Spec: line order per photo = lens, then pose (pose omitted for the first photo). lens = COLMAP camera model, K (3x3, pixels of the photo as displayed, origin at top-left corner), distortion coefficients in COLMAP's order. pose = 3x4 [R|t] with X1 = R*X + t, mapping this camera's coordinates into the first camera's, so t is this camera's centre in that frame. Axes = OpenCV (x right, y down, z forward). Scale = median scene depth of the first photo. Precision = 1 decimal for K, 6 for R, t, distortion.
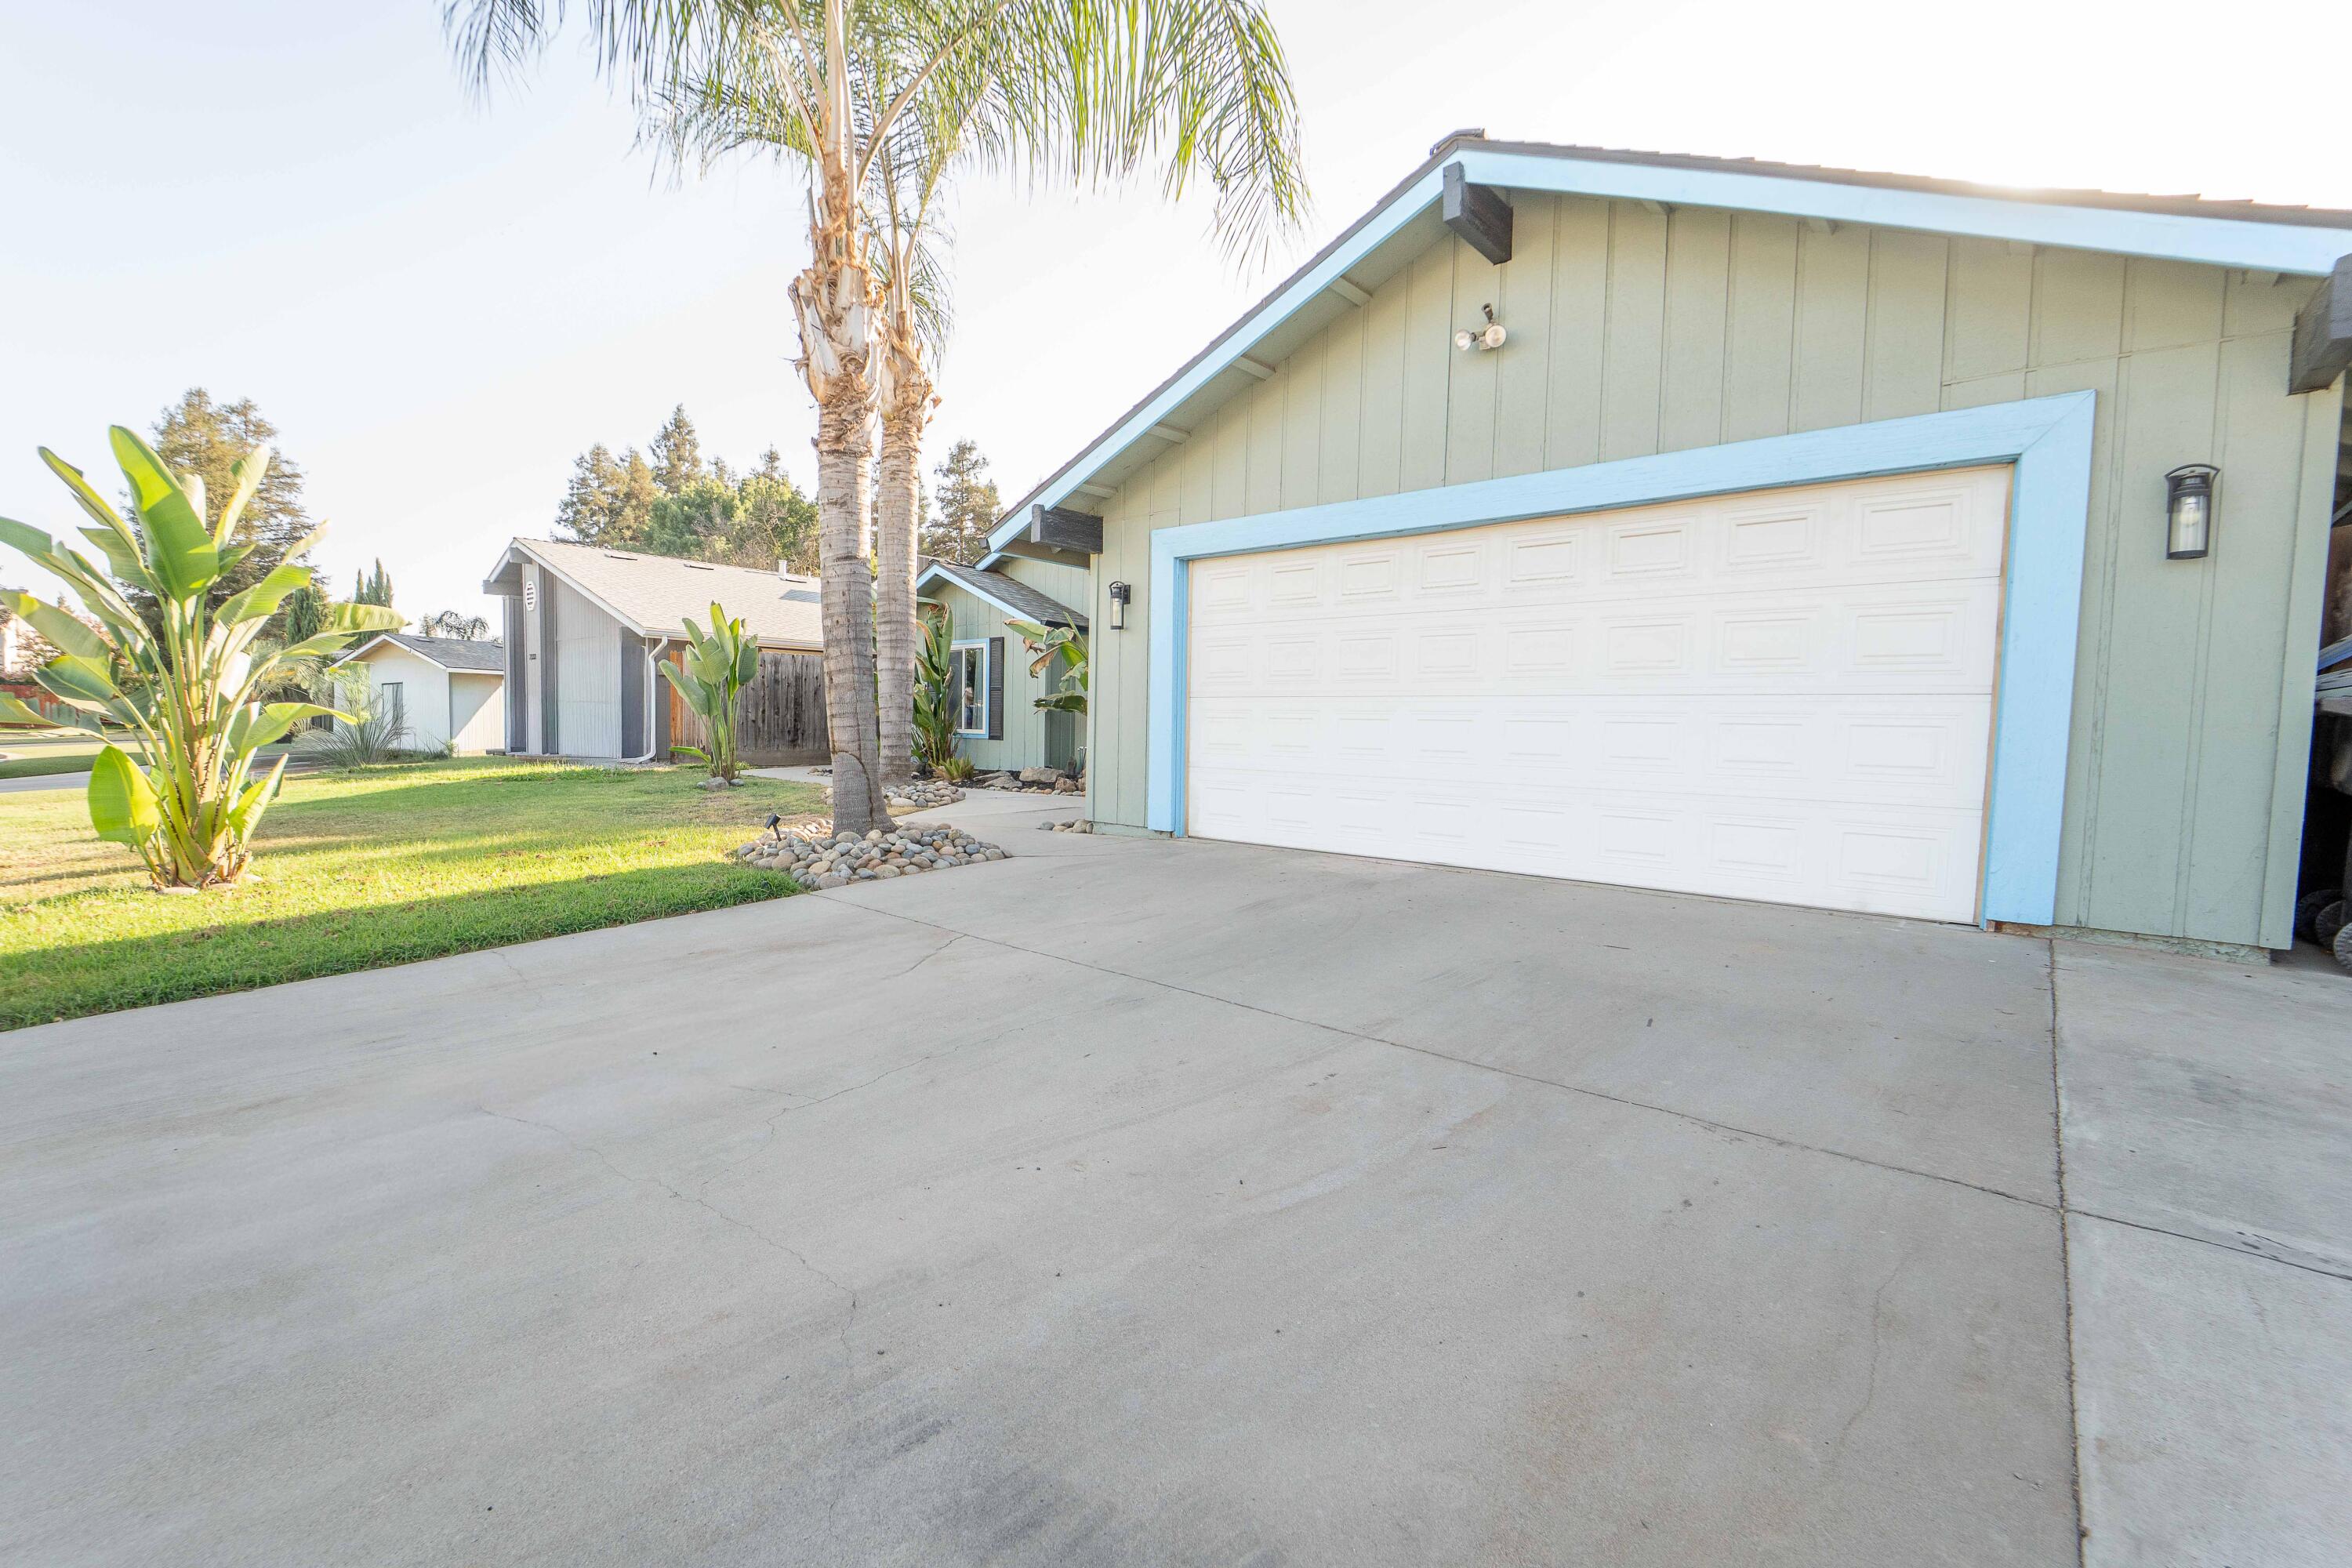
lens RADIAL K [[974.5, 0, 1196.9], [0, 974.5, 793.8], [0, 0, 1]] dist [-0.016672, -0.000484]
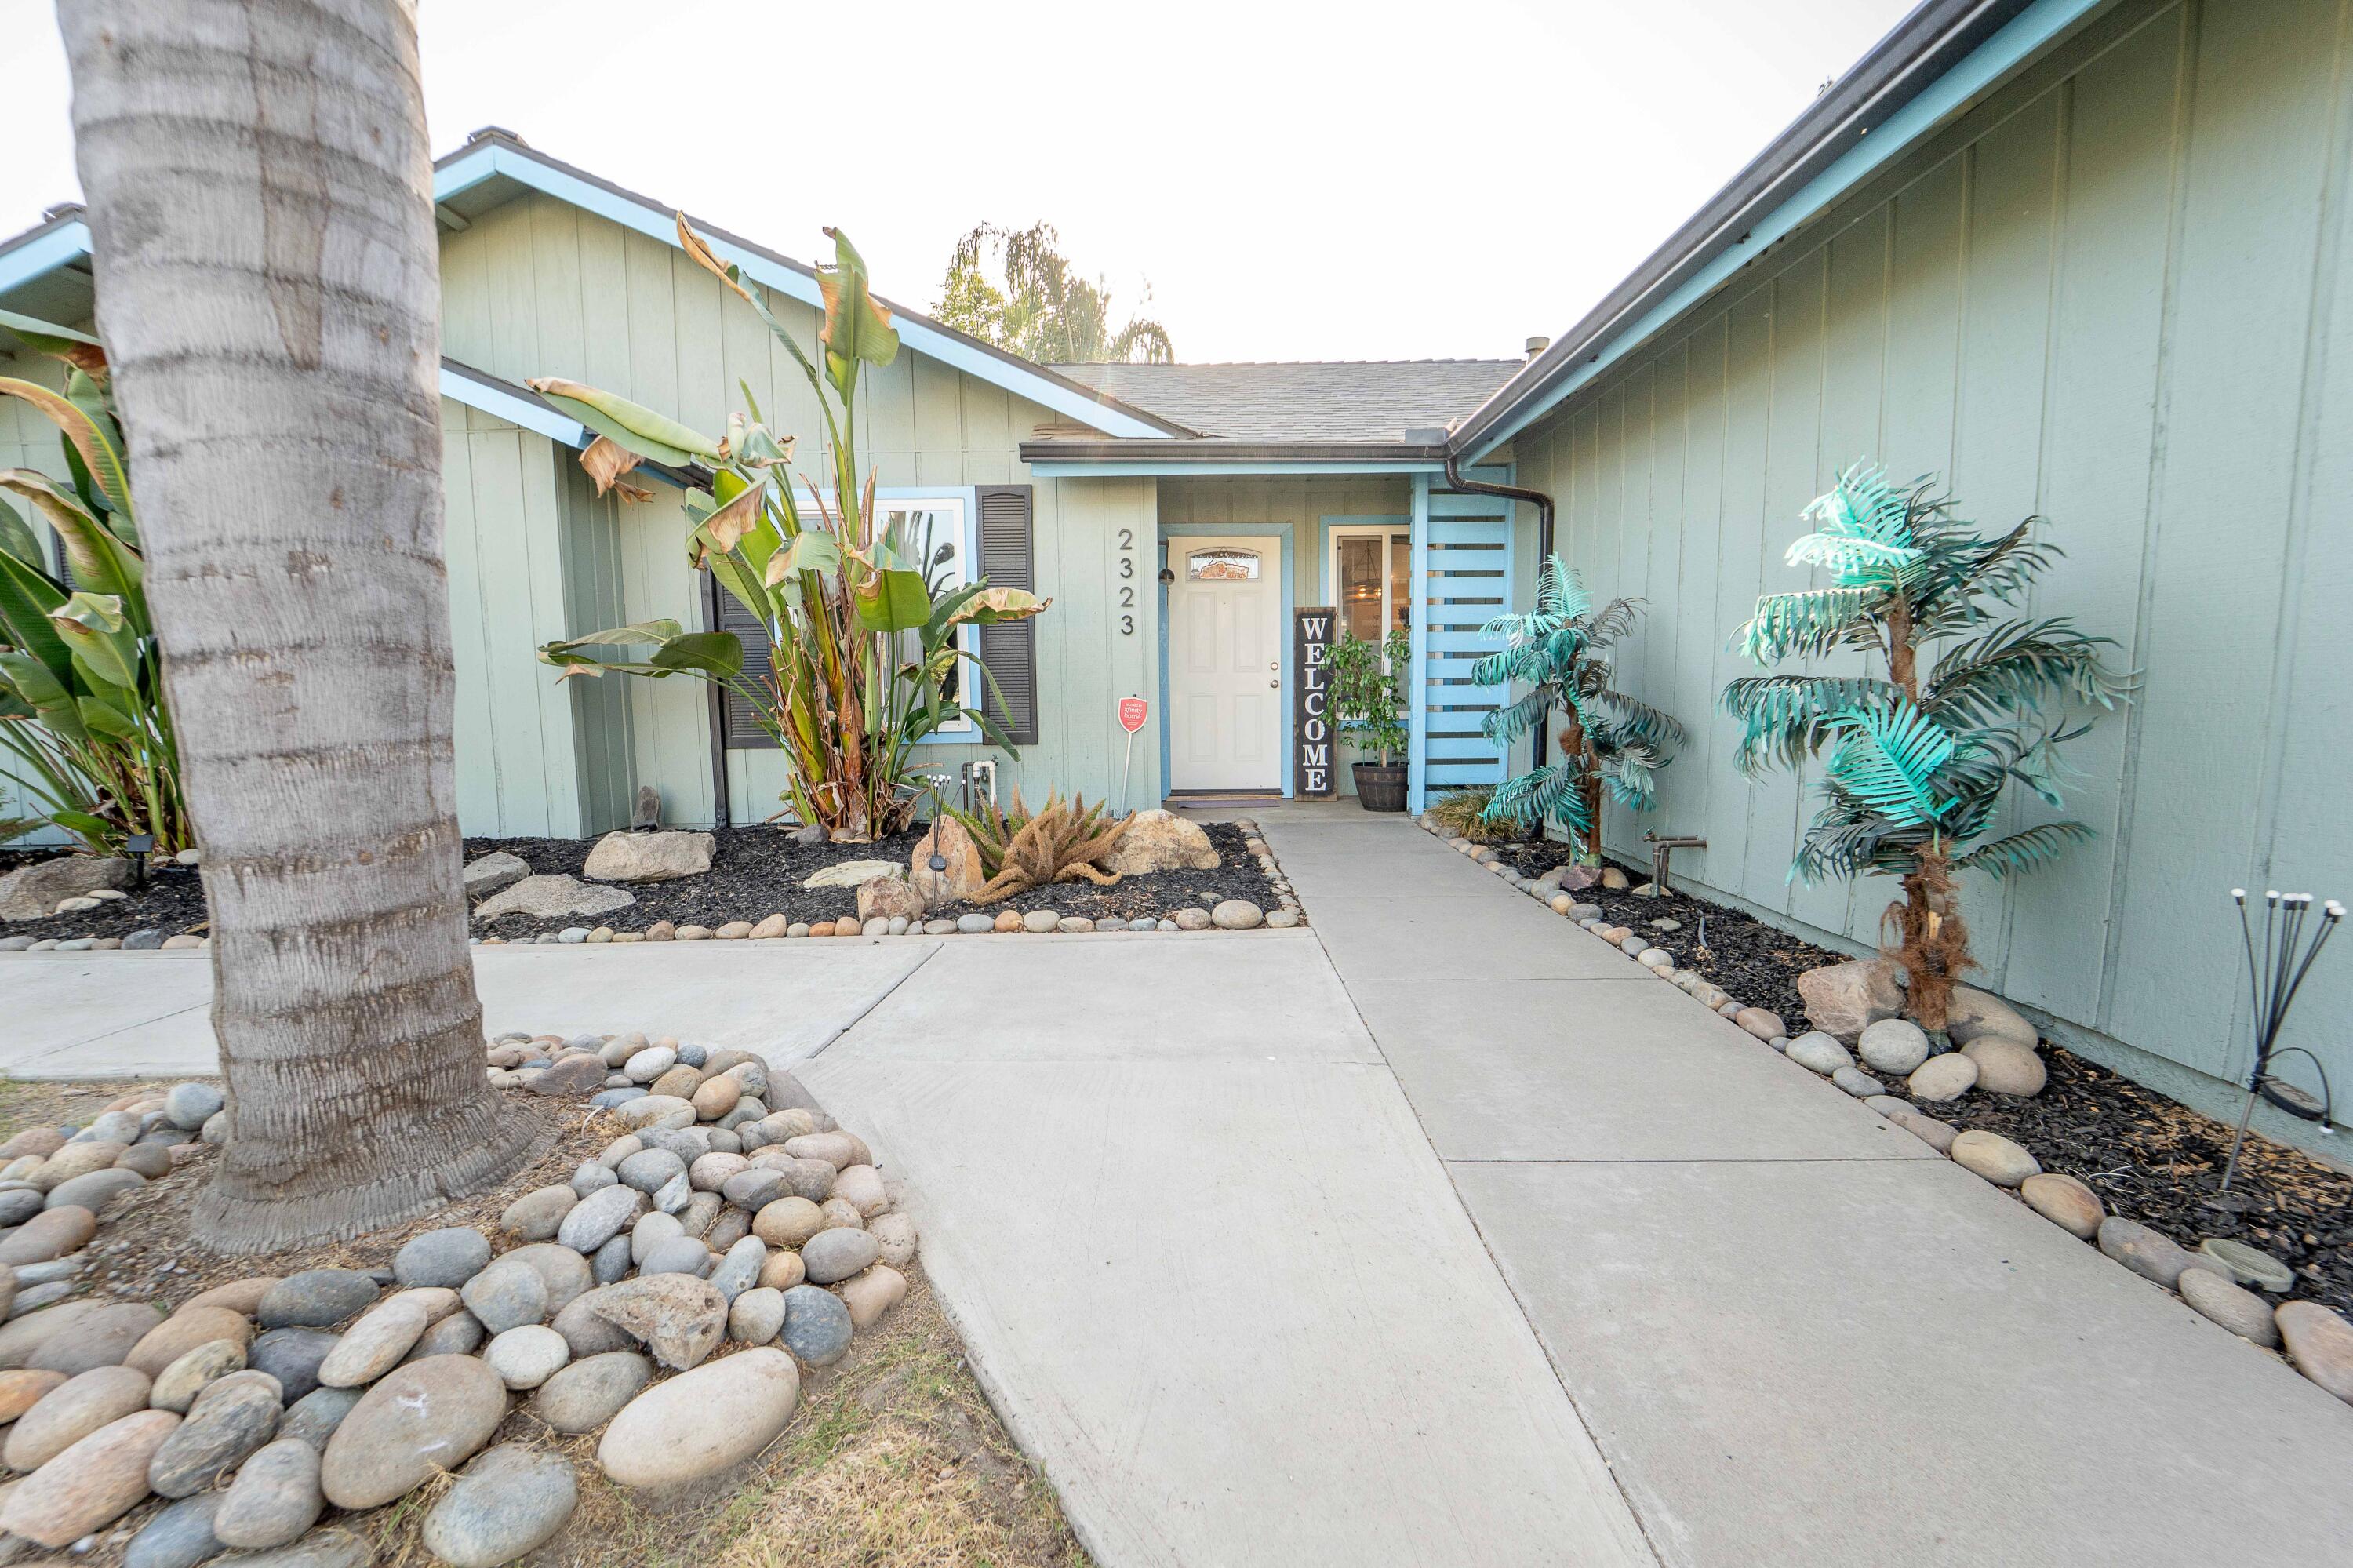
lens RADIAL K [[962.8, 0, 1173.2], [0, 962.8, 795.3], [0, 0, 1]] dist [-0.017181, -0.000675]
pose [[0.772230, -0.095383, 0.628142, -0.205279], [0.069769, 0.995418, 0.065381, -0.045664], [-0.631500, -0.006664, 0.775347, 0.539433]]
